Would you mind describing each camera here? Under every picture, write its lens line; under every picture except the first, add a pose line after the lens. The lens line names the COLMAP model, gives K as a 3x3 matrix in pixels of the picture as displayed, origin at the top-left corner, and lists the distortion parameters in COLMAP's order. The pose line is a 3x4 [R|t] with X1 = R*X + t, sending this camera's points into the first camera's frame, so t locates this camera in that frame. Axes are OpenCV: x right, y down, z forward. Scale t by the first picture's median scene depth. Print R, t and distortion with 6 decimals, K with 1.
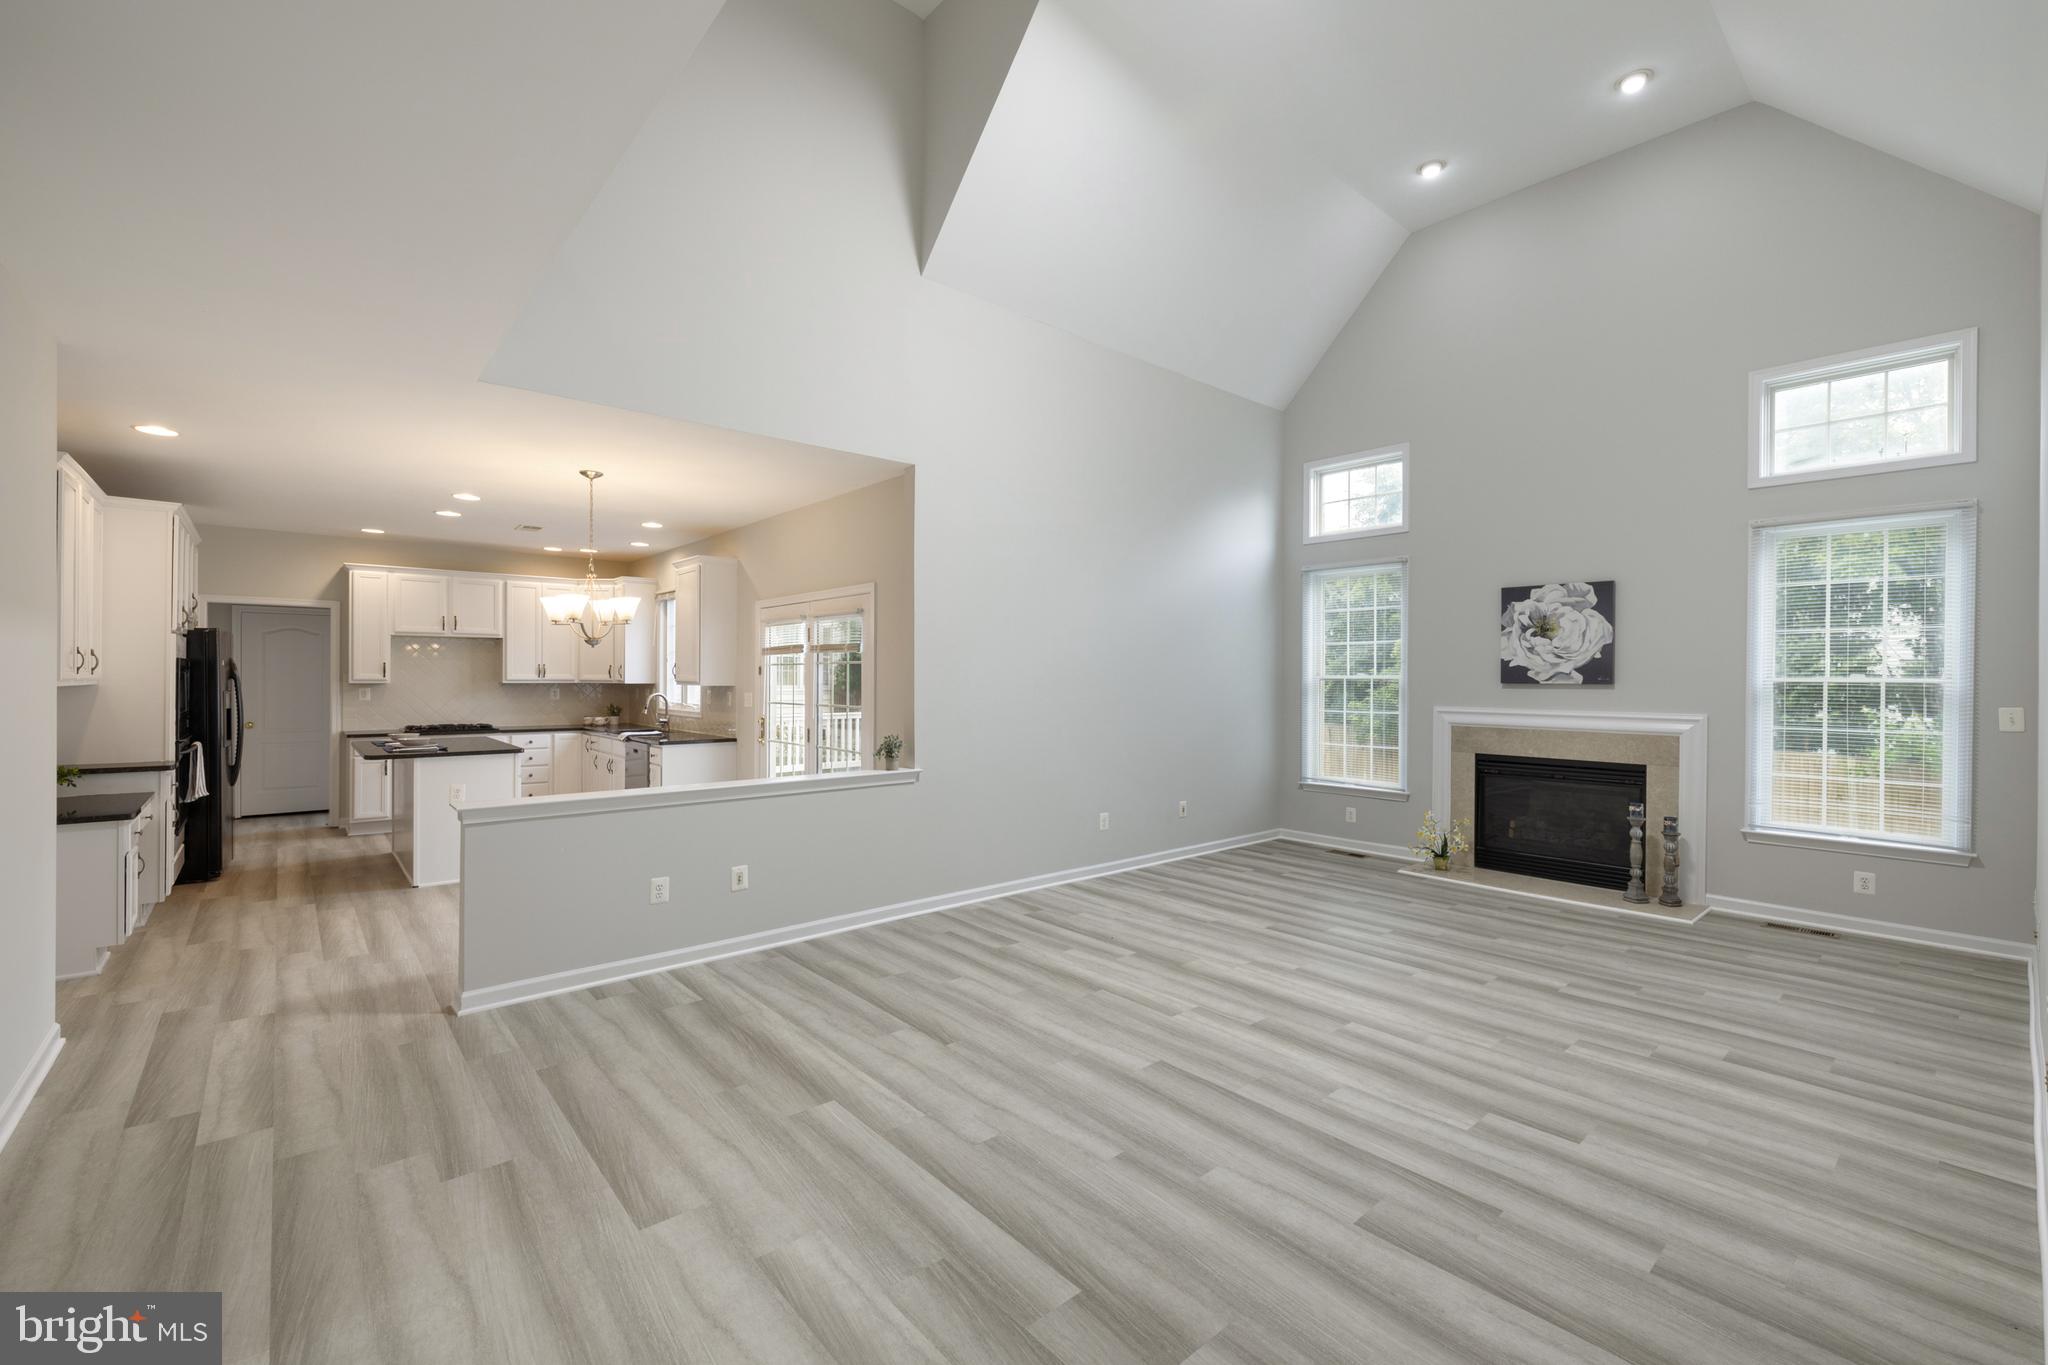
lens RADIAL K [[852.7, 0, 1032.4], [0, 852.7, 678.5], [0, 0, 1]] dist [0.000585, -0.000213]
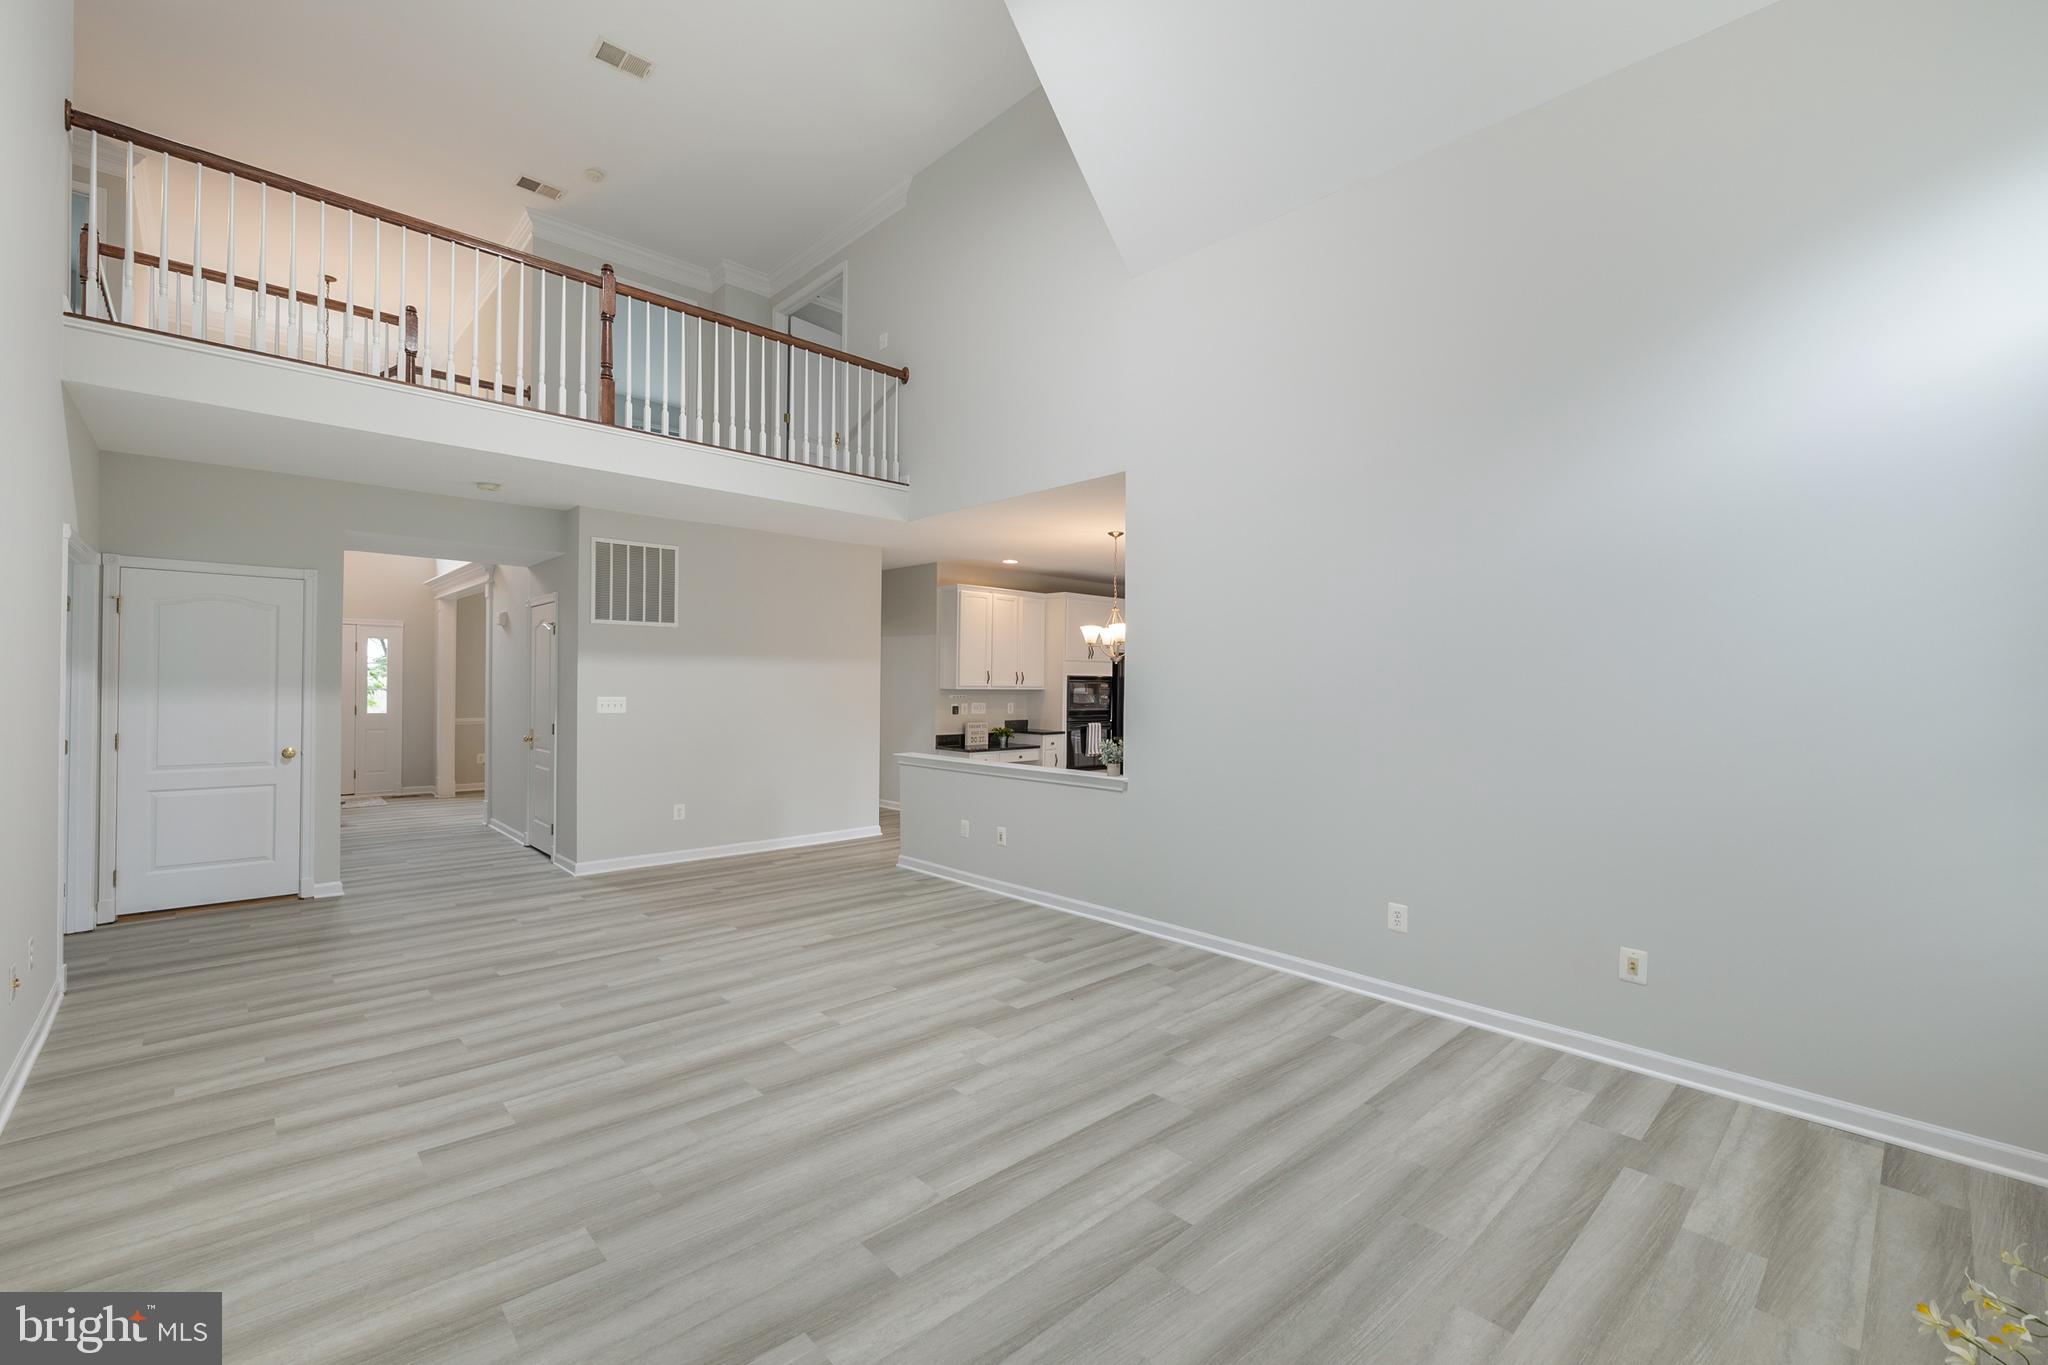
lens RADIAL K [[852.7, 0, 1034.0], [0, 852.7, 681.0], [0, 0, 1]] dist [0.000585, -0.000213]
pose [[0.048439, -0.006966, -0.998802, 1.167513], [-0.011901, 0.999901, -0.007551, 0.001254], [0.998755, 0.012253, 0.048352, 1.163774]]
